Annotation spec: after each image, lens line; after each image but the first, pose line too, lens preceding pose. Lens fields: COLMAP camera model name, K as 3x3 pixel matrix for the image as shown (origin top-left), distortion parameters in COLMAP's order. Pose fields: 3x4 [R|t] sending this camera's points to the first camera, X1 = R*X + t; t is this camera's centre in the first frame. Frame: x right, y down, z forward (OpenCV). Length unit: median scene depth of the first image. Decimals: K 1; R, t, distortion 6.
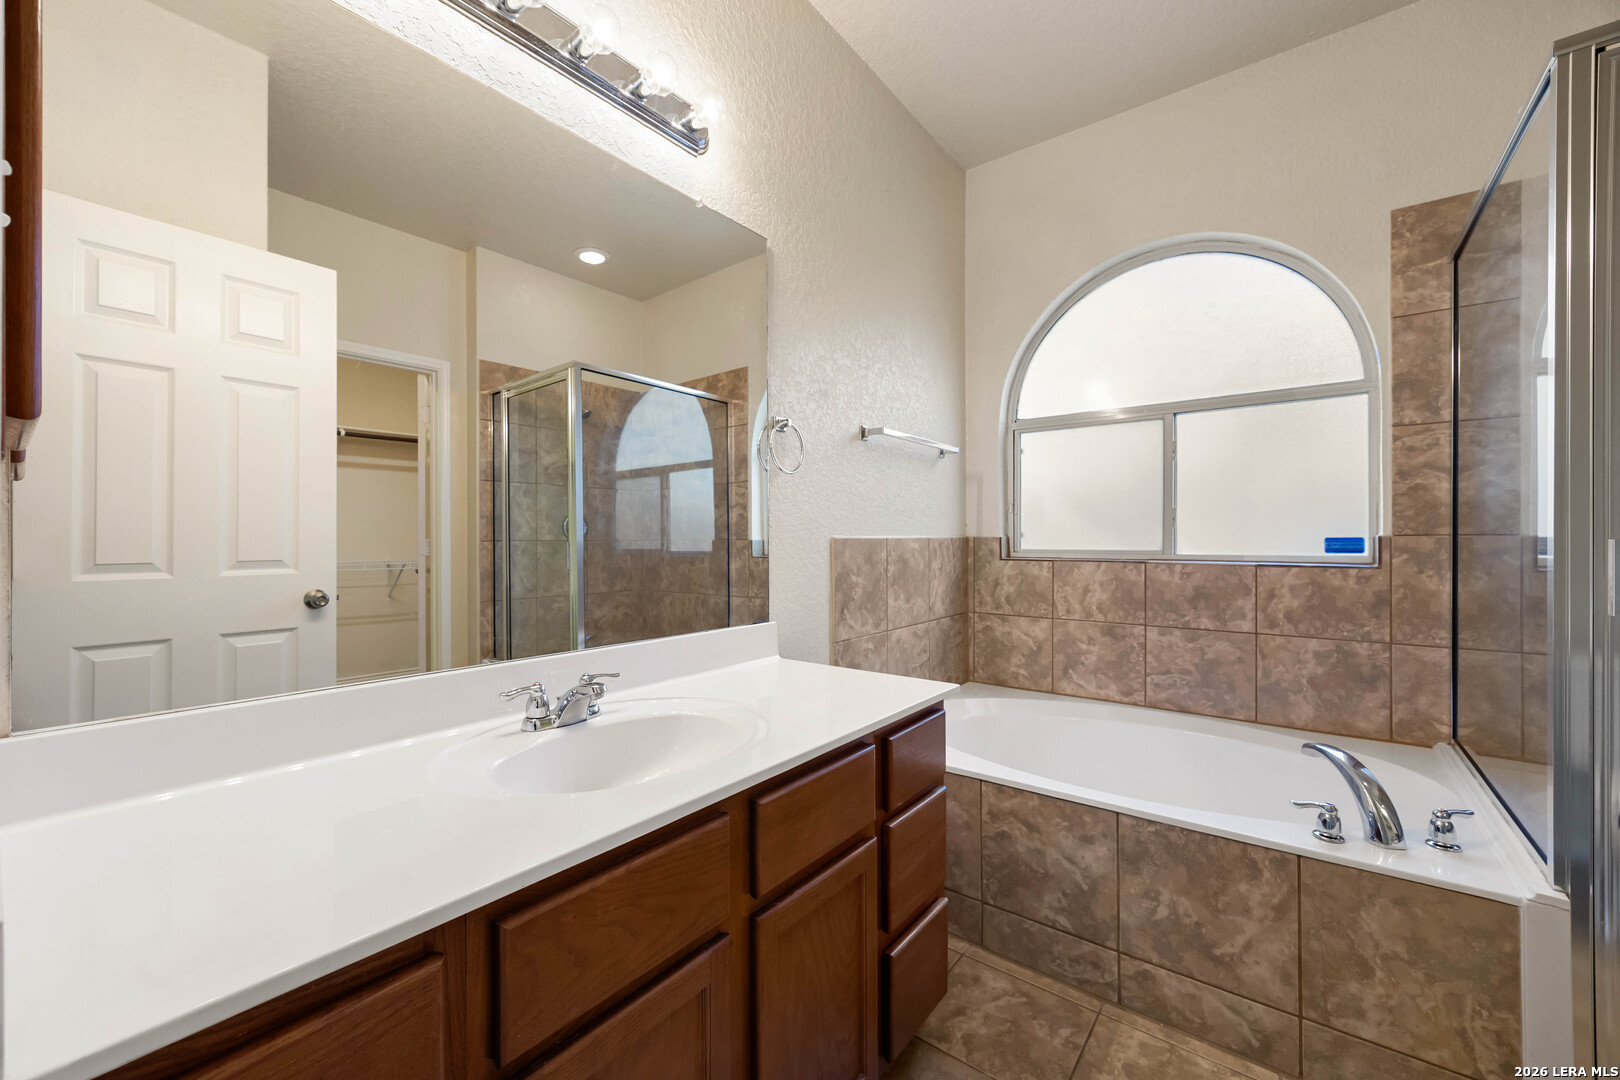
lens RADIAL K [[622.0, 0, 805.8], [0, 622.0, 541.2], [0, 0, 1]] dist [-0.000305, 0.000218]
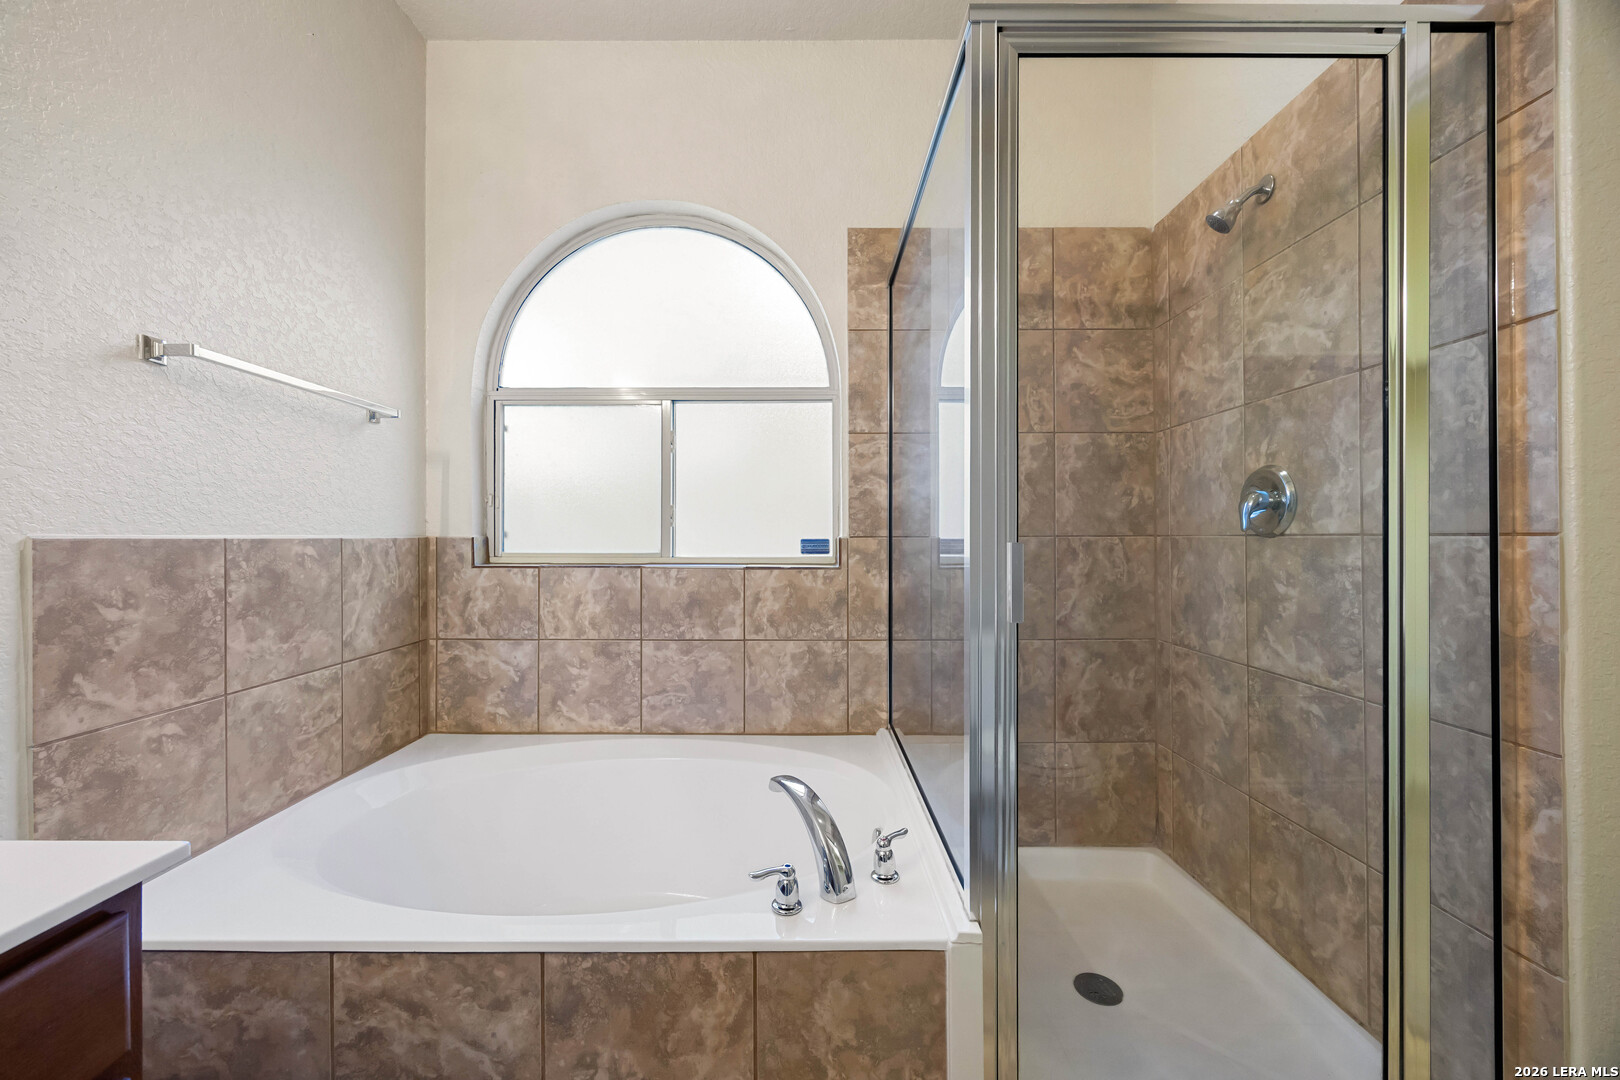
lens RADIAL K [[614.2, 0, 810.0], [0, 614.2, 540.0], [0, 0, 1]] dist [-0.000556, 0.000004]
pose [[0.775007, 0.000374, 0.631952, 0.243641], [0.000609, 0.999999, -0.001339, -0.003179], [-0.631952, 0.001422, 0.775006, 0.244146]]
